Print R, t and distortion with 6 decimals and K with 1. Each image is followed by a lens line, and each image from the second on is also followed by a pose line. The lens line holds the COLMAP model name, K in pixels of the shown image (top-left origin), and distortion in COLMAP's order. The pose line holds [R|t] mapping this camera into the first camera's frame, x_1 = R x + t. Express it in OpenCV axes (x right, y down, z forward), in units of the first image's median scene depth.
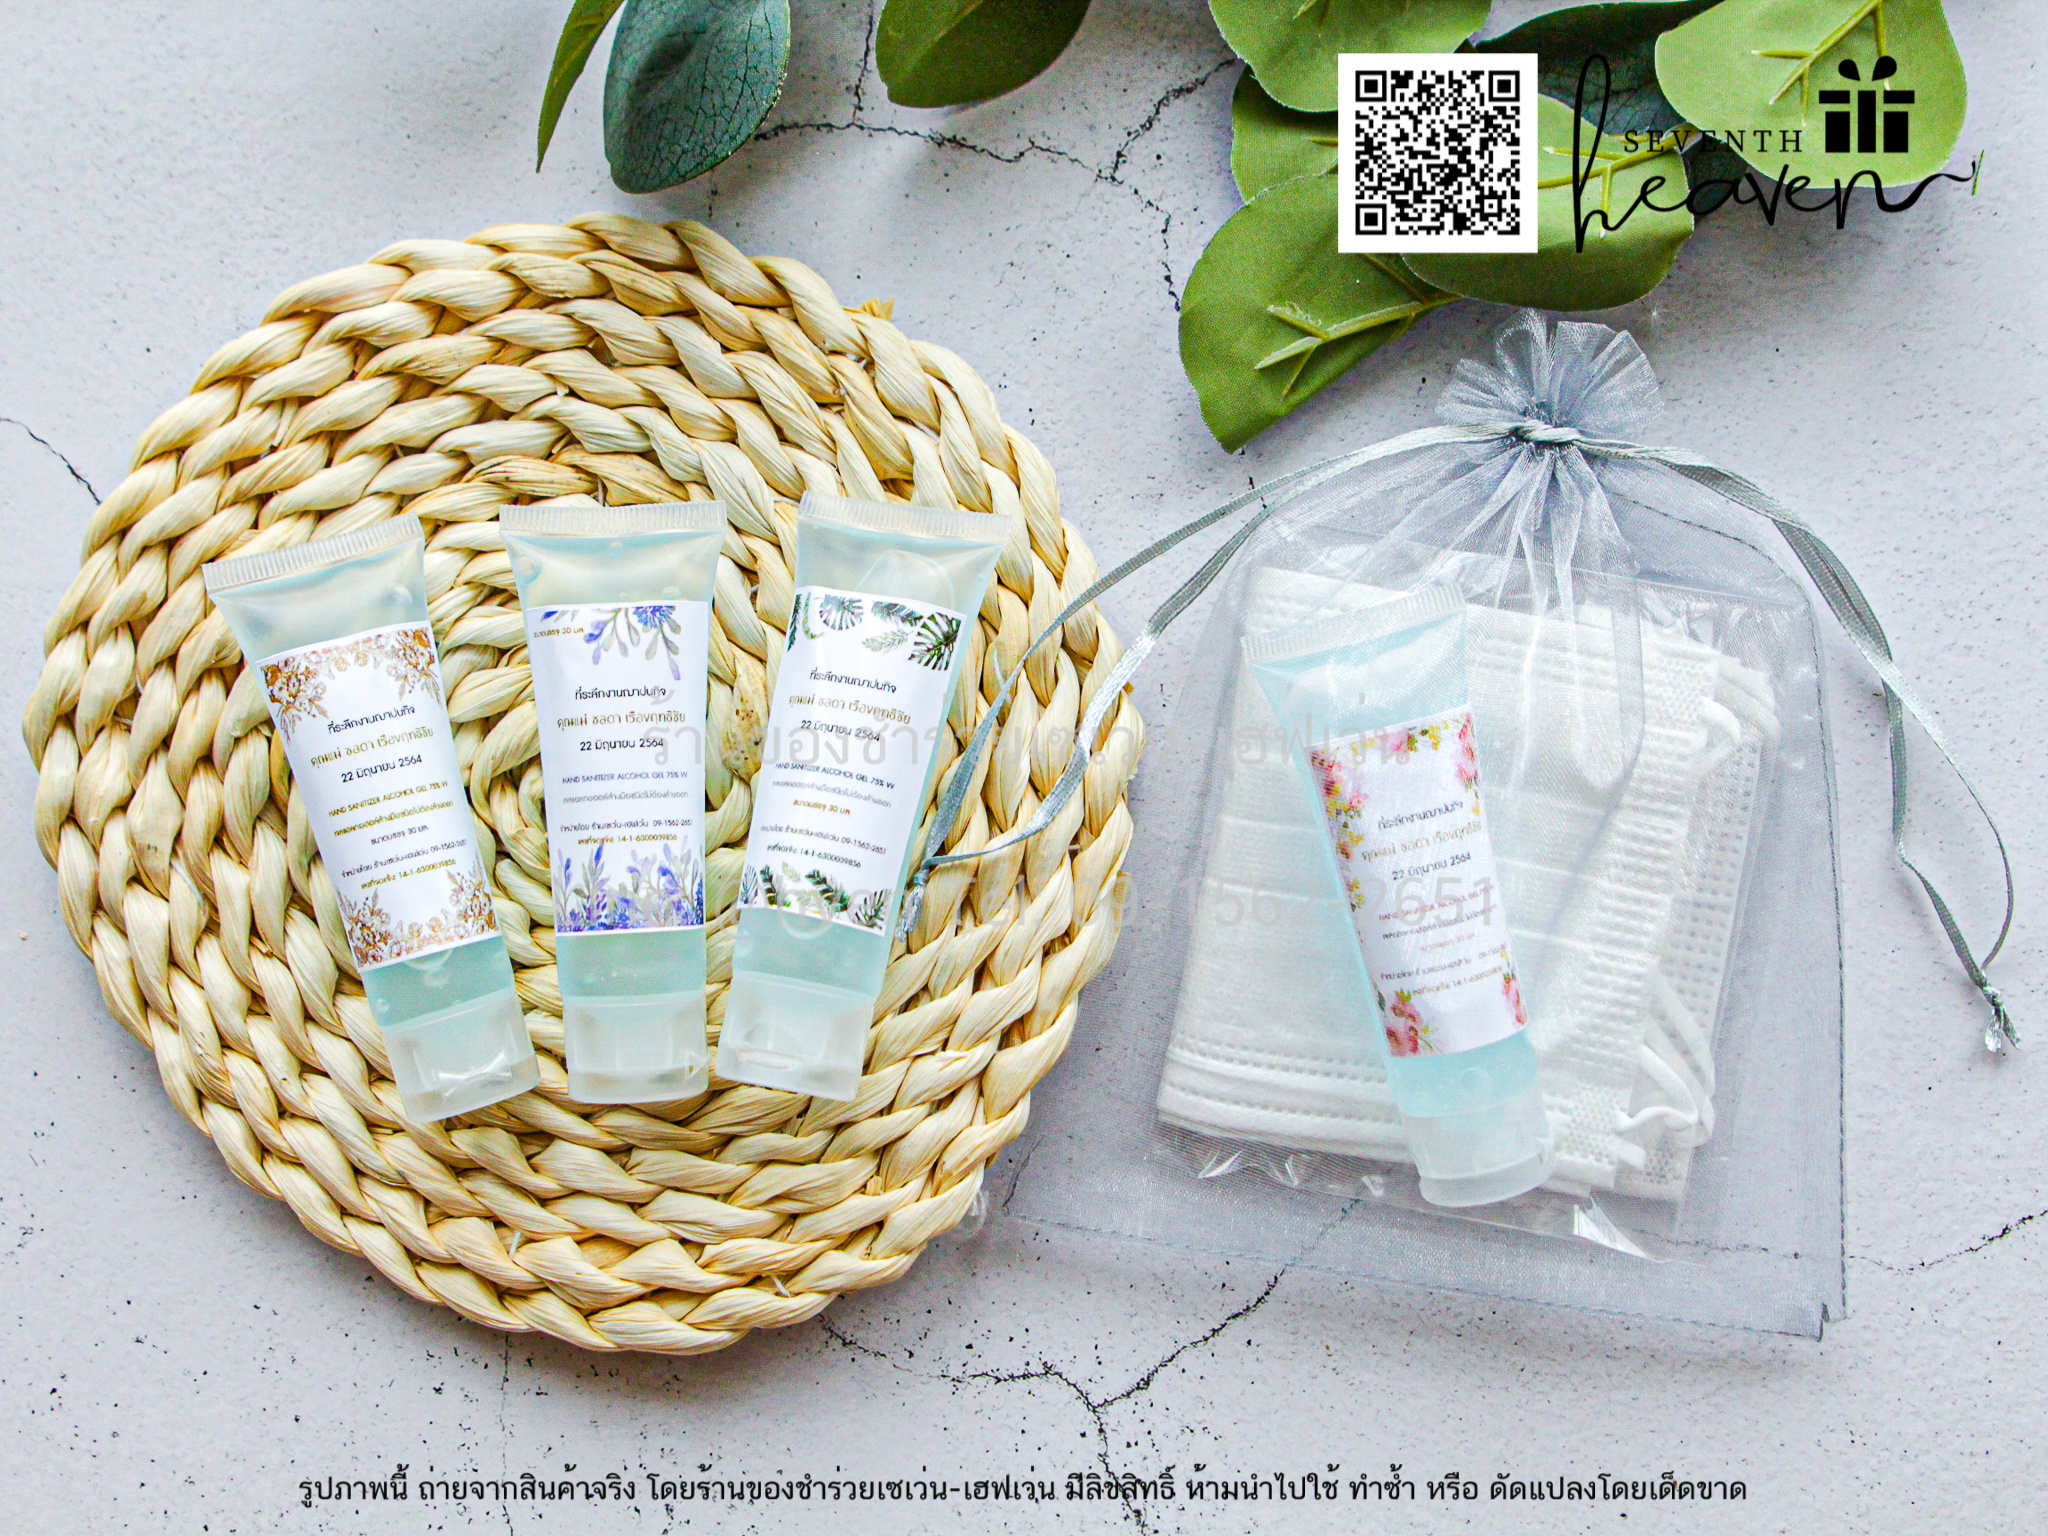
lens RADIAL K [[2454.2, 0, 1022.8], [0, 2454.2, 768.2], [0, 0, 1]] dist [-0.122049, 0.000000]
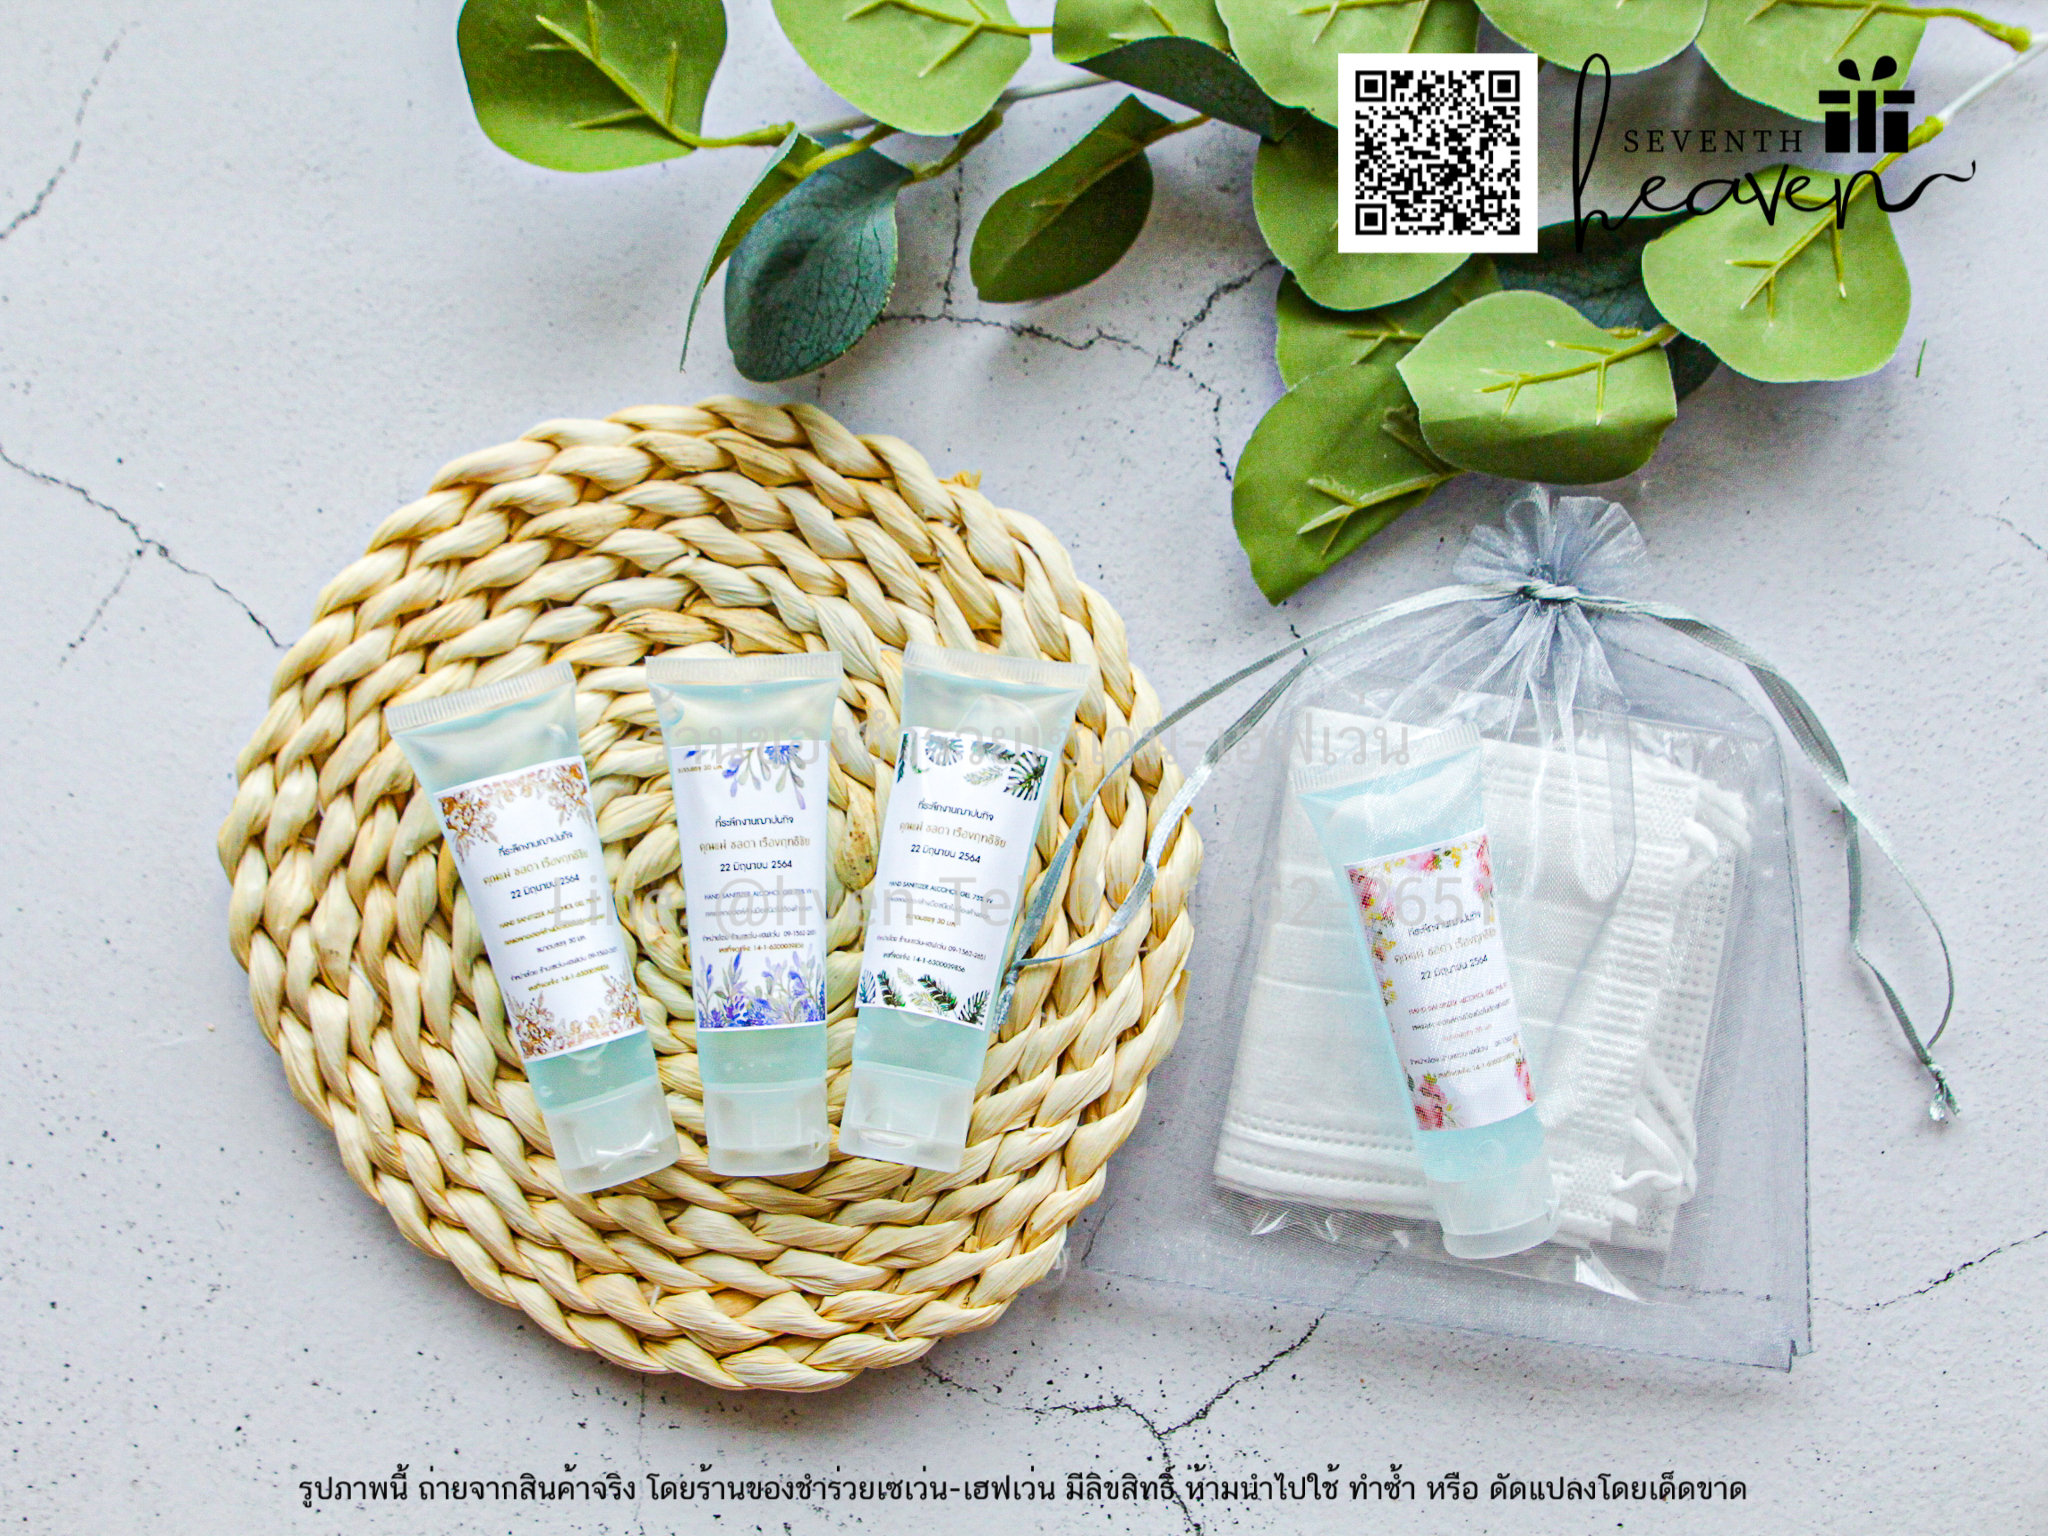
lens RADIAL K [[2454.2, 0, 1011.6], [0, 2454.2, 765.9], [0, 0, 1]] dist [-0.122049, 0.000000]
pose [[0.999954, -0.004486, 0.008475, -0.049859], [0.004575, 0.999934, -0.010518, -0.041952], [-0.008427, 0.010556, 0.999909, -0.152742]]
